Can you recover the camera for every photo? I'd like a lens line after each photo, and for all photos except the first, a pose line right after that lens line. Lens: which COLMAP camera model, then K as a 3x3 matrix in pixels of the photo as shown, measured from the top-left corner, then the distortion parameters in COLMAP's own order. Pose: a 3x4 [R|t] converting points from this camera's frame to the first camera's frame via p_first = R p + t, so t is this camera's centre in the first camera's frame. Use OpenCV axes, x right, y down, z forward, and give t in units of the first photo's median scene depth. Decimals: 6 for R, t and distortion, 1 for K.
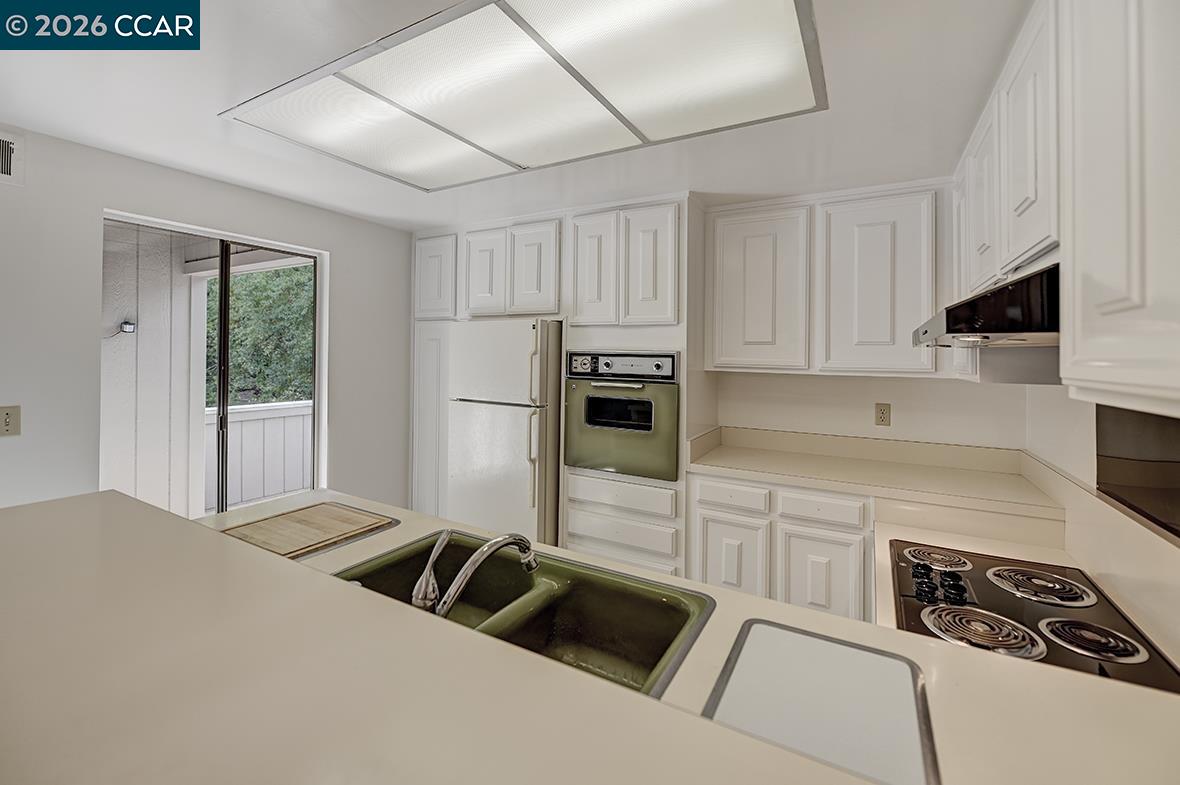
lens RADIAL K [[493.5, 0, 593.4], [0, 493.5, 358.6], [0, 0, 1]] dist [0.001806, 0.000107]
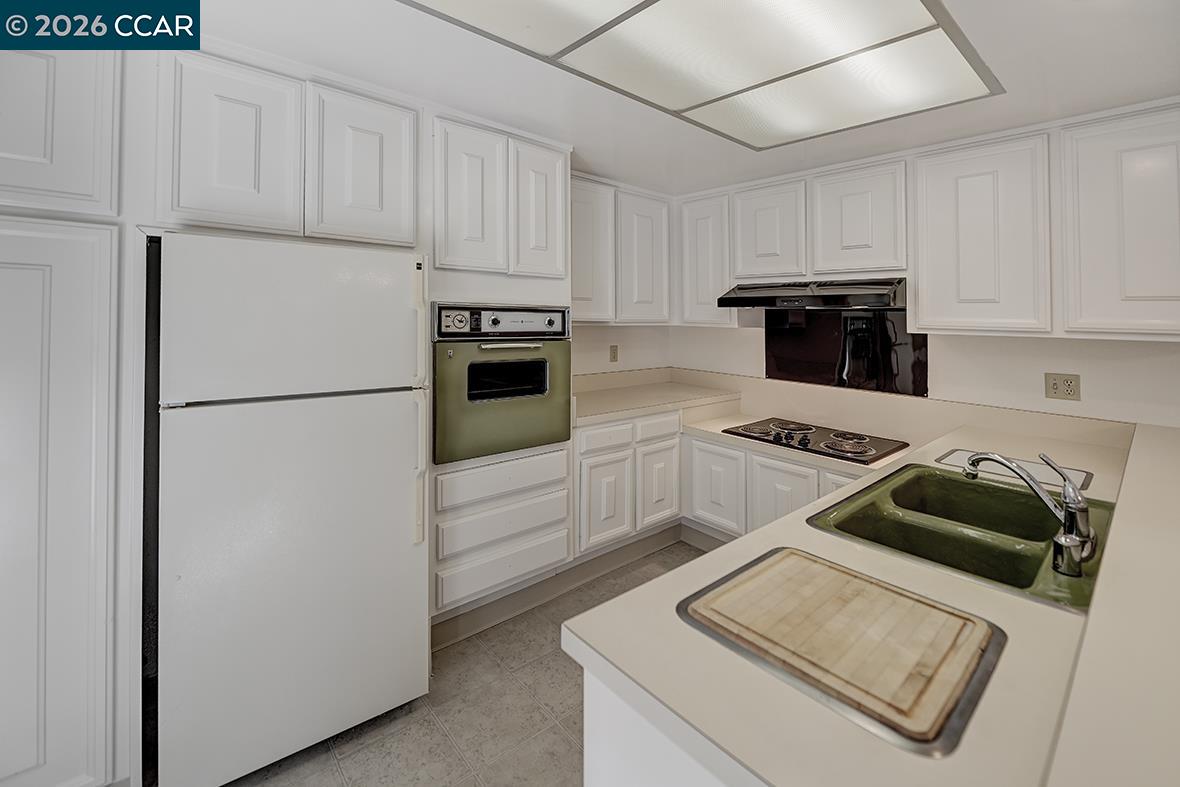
lens RADIAL K [[489.2, 0, 588.5], [0, 489.2, 303.1], [0, 0, 1]] dist [0.000235, 0.000015]
pose [[0.347457, 0.013218, 0.937603, -0.693151], [-0.007481, 0.999908, -0.011324, -0.010180], [-0.937666, -0.003080, 0.347524, 0.597753]]
